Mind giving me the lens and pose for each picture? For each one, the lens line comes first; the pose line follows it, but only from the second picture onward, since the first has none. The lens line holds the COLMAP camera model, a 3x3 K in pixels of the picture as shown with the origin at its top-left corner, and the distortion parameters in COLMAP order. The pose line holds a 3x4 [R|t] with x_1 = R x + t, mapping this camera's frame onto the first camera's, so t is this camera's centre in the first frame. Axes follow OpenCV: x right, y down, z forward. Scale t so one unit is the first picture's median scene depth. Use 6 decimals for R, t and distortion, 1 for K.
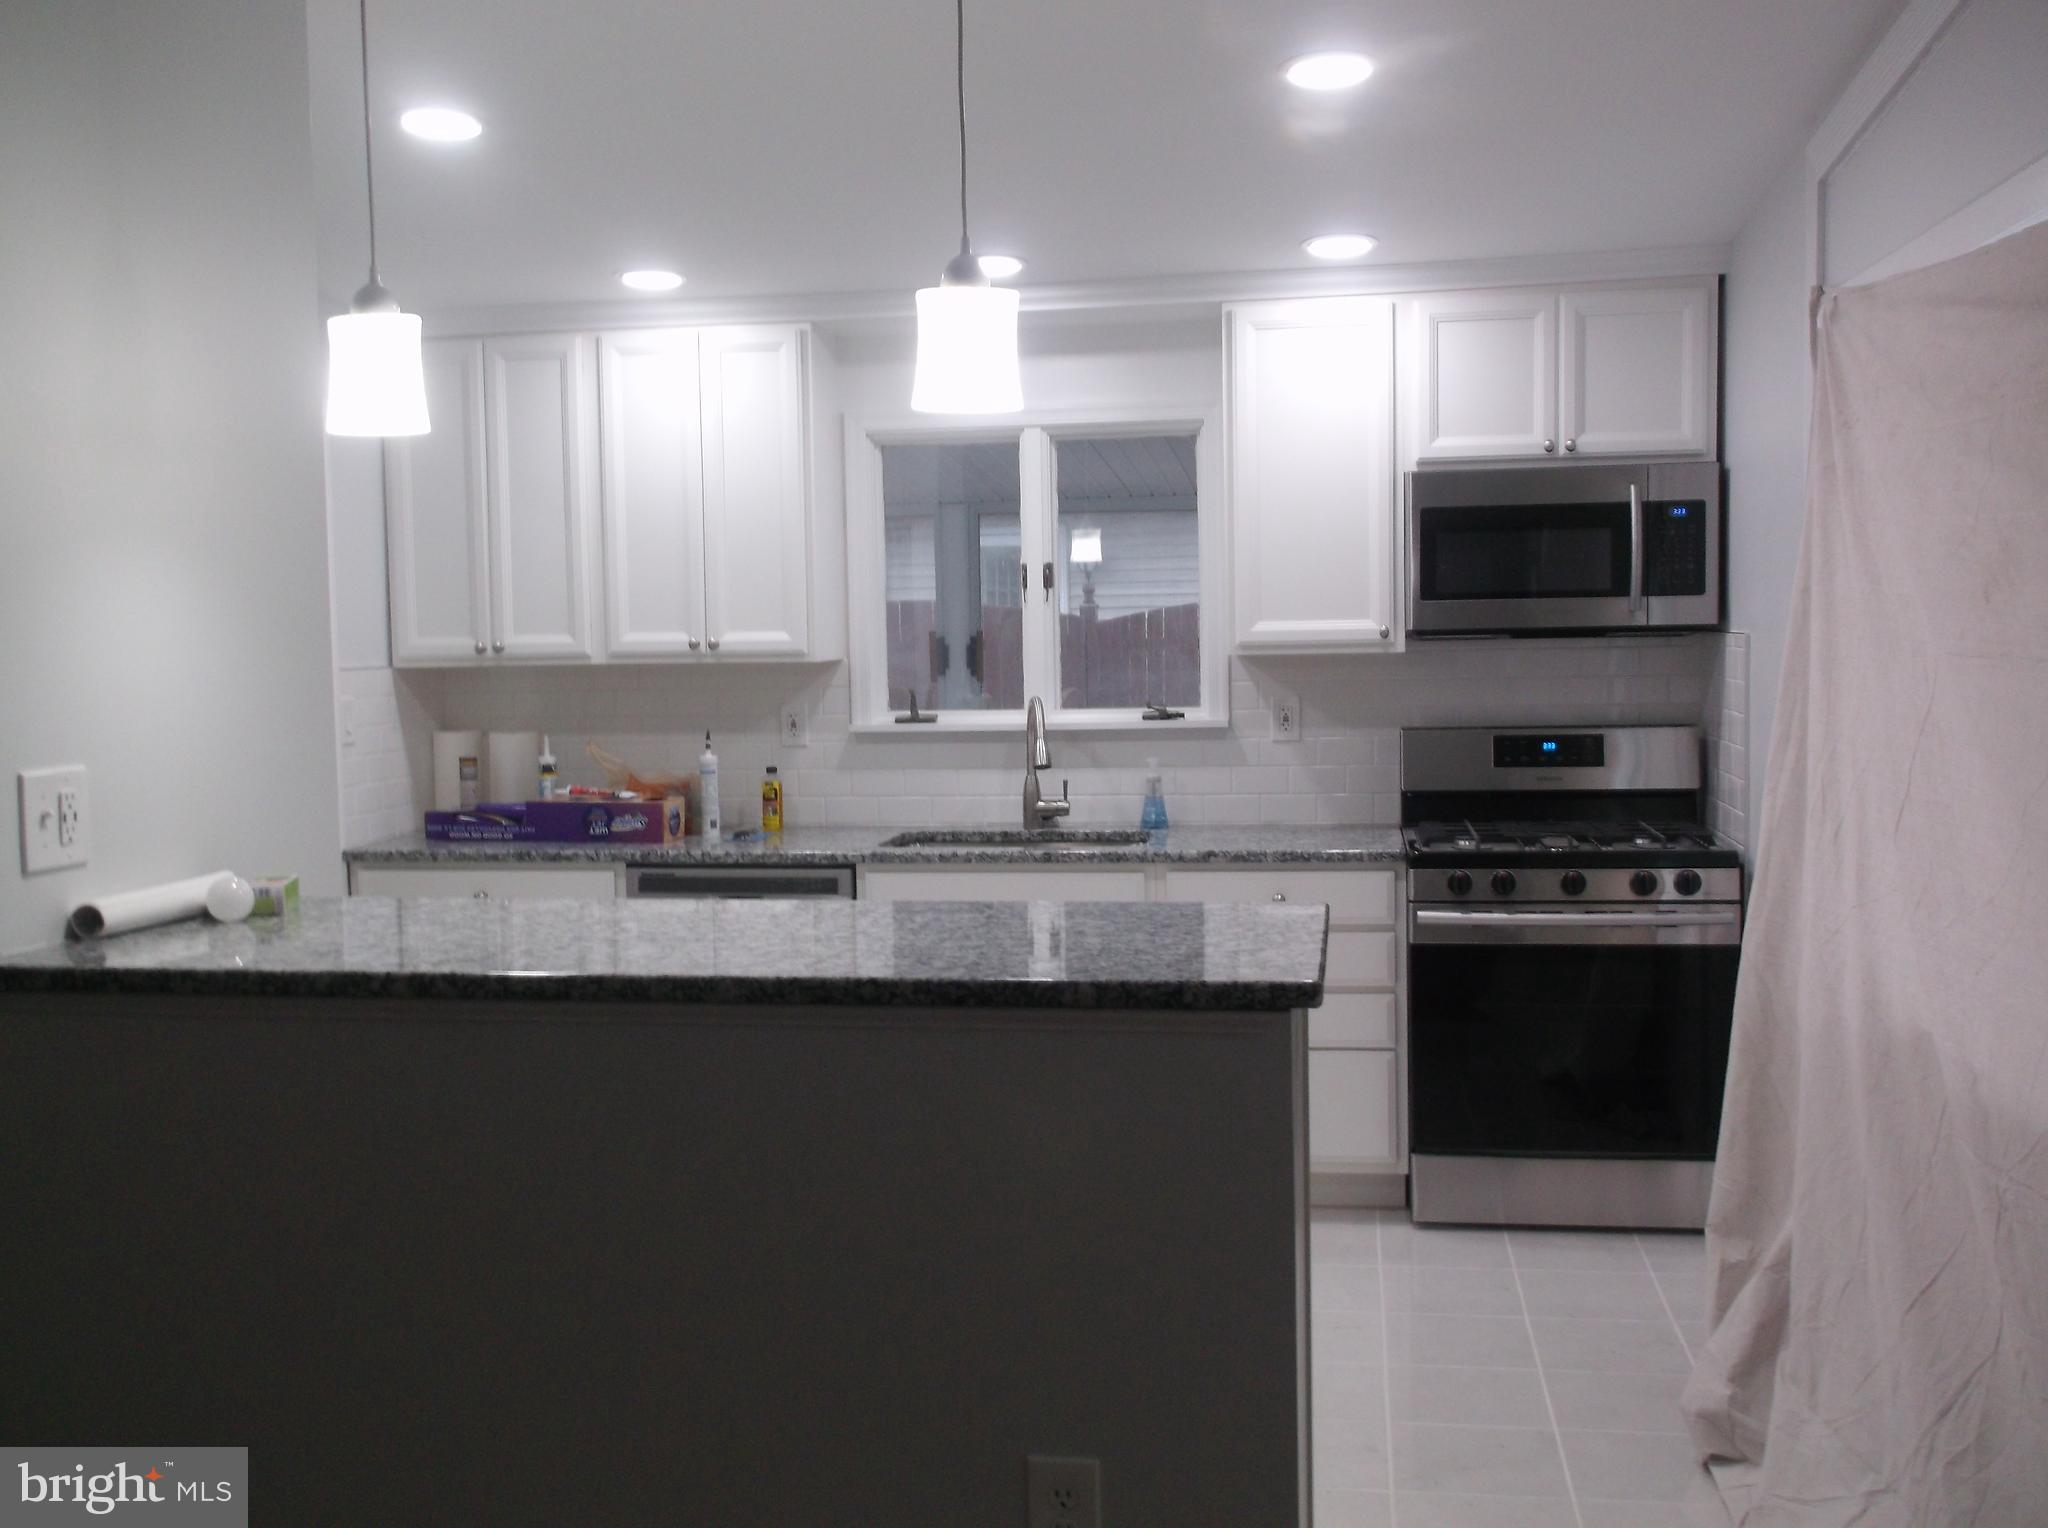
lens RADIAL K [[1997.0, 0, 1024.0], [0, 1997.0, 764.0], [0, 0, 1]] dist [0.003190, -0.009730]
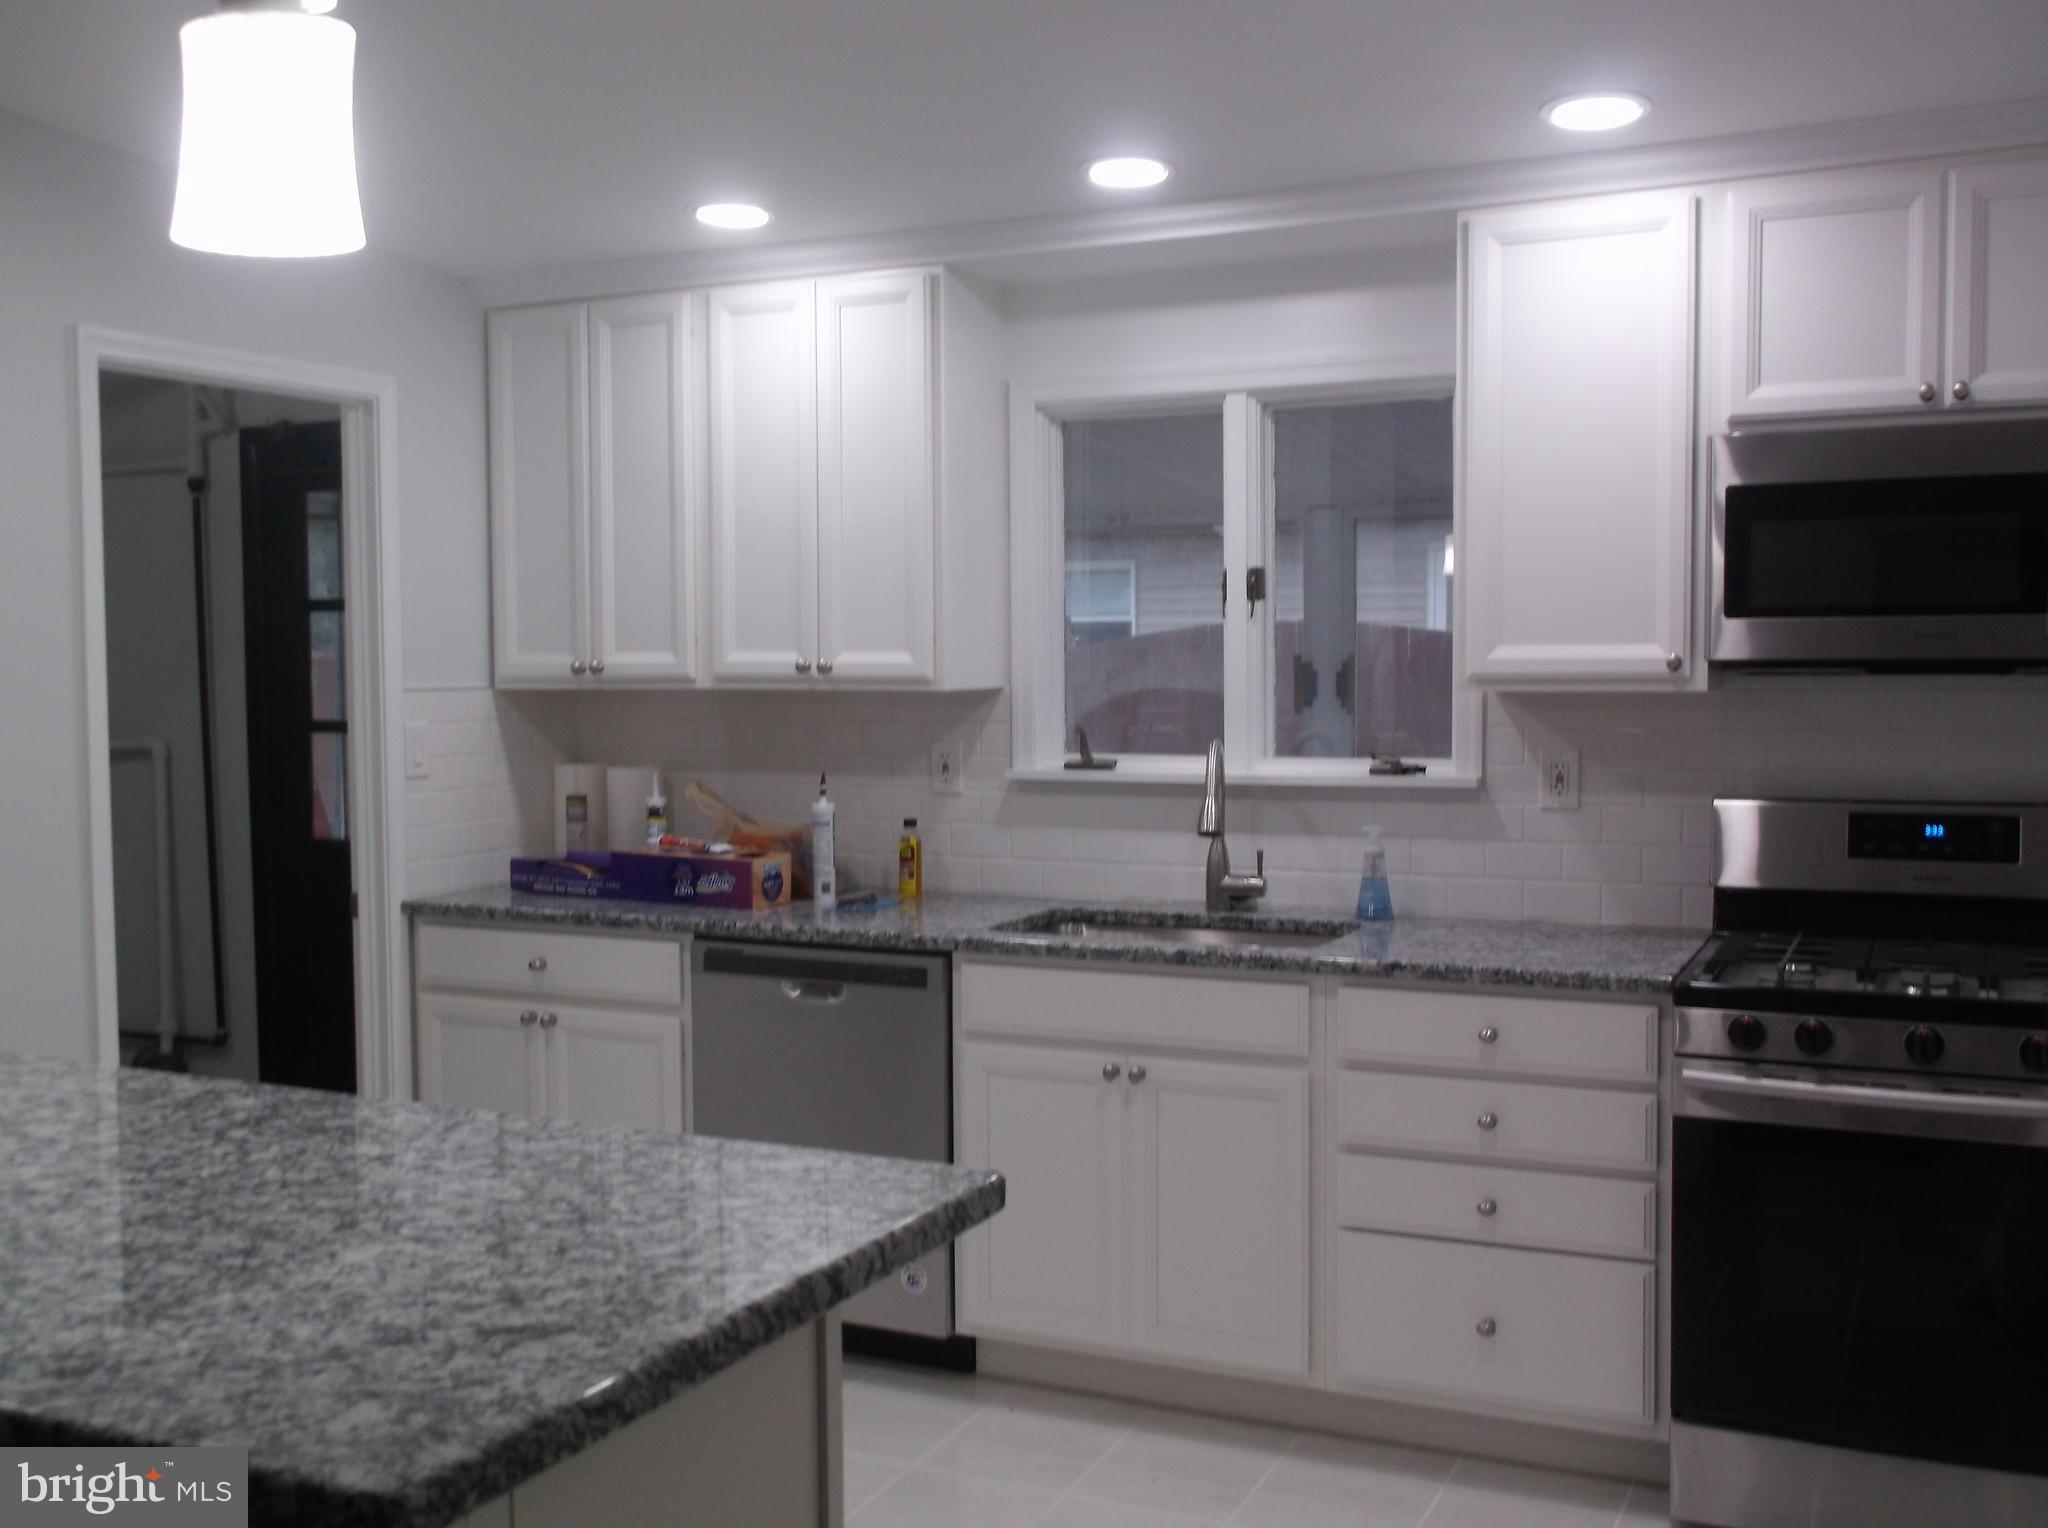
lens RADIAL K [[1997.0, 0, 1024.0], [0, 1997.0, 764.0], [0, 0, 1]] dist [0.003190, -0.009730]
pose [[0.959392, 0.026917, -0.280788, 0.149812], [-0.030059, 0.999524, -0.006890, -0.017208], [0.280469, 0.015050, 0.959745, 0.242141]]
